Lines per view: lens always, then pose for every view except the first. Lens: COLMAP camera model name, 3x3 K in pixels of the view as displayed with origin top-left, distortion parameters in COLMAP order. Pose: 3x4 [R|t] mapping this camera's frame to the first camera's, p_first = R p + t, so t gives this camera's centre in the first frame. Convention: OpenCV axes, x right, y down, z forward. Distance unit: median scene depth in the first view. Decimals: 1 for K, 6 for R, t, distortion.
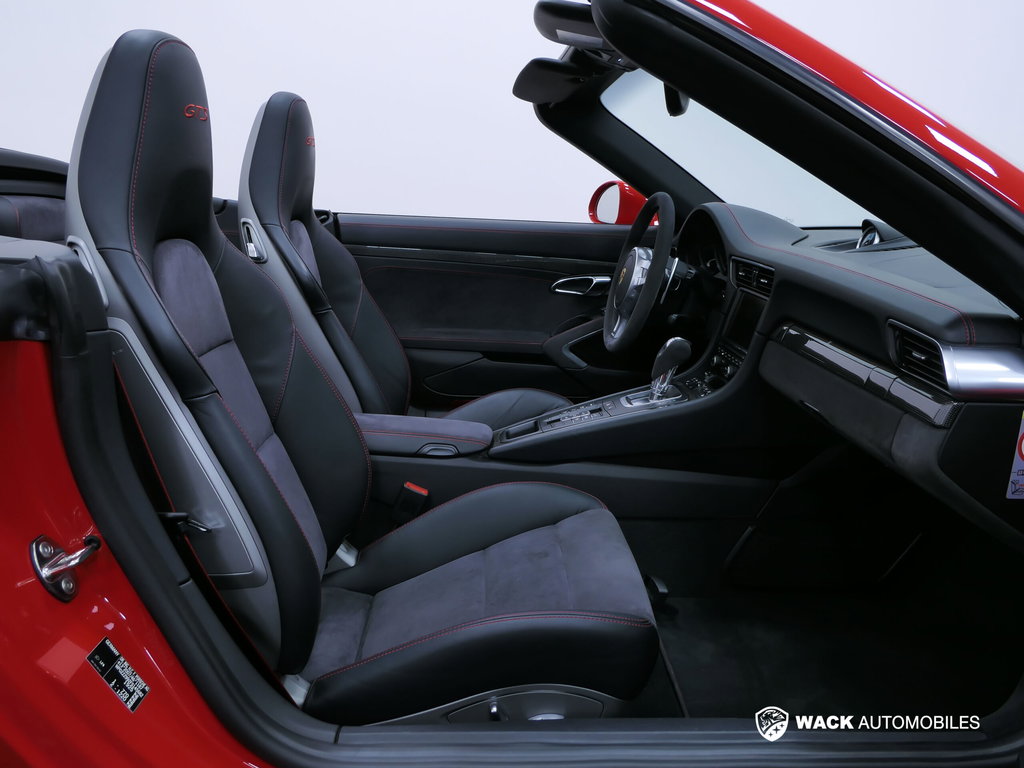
lens RADIAL K [[773.7, 0, 512.9], [0, 773.7, 383.5], [0, 0, 1]] dist [-0.063987, -0.000370]
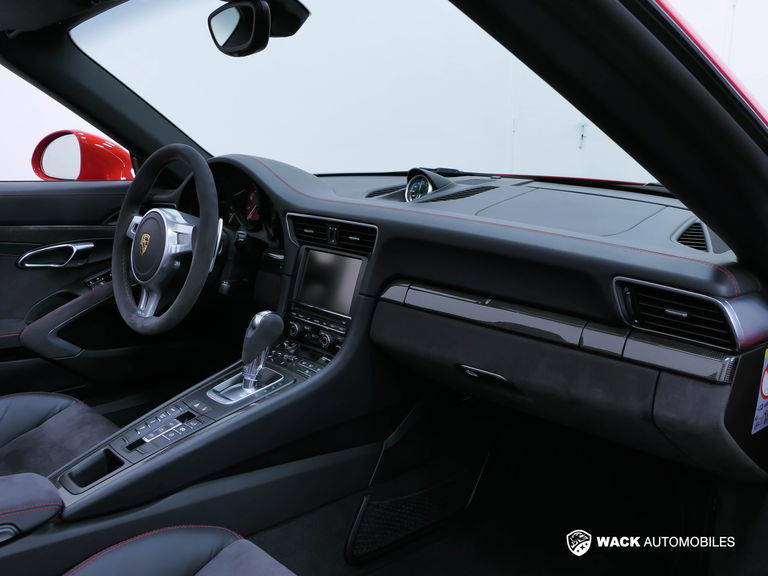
lens RADIAL K [[712.4, 0, 383.6], [0, 712.4, 288.7], [0, 0, 1]] dist [-0.001452, 0.000000]
pose [[0.777945, -0.142500, 0.611960, -0.159927], [0.161655, 0.986550, 0.024226, -0.078173], [-0.607181, 0.080080, 0.790518, 0.266230]]
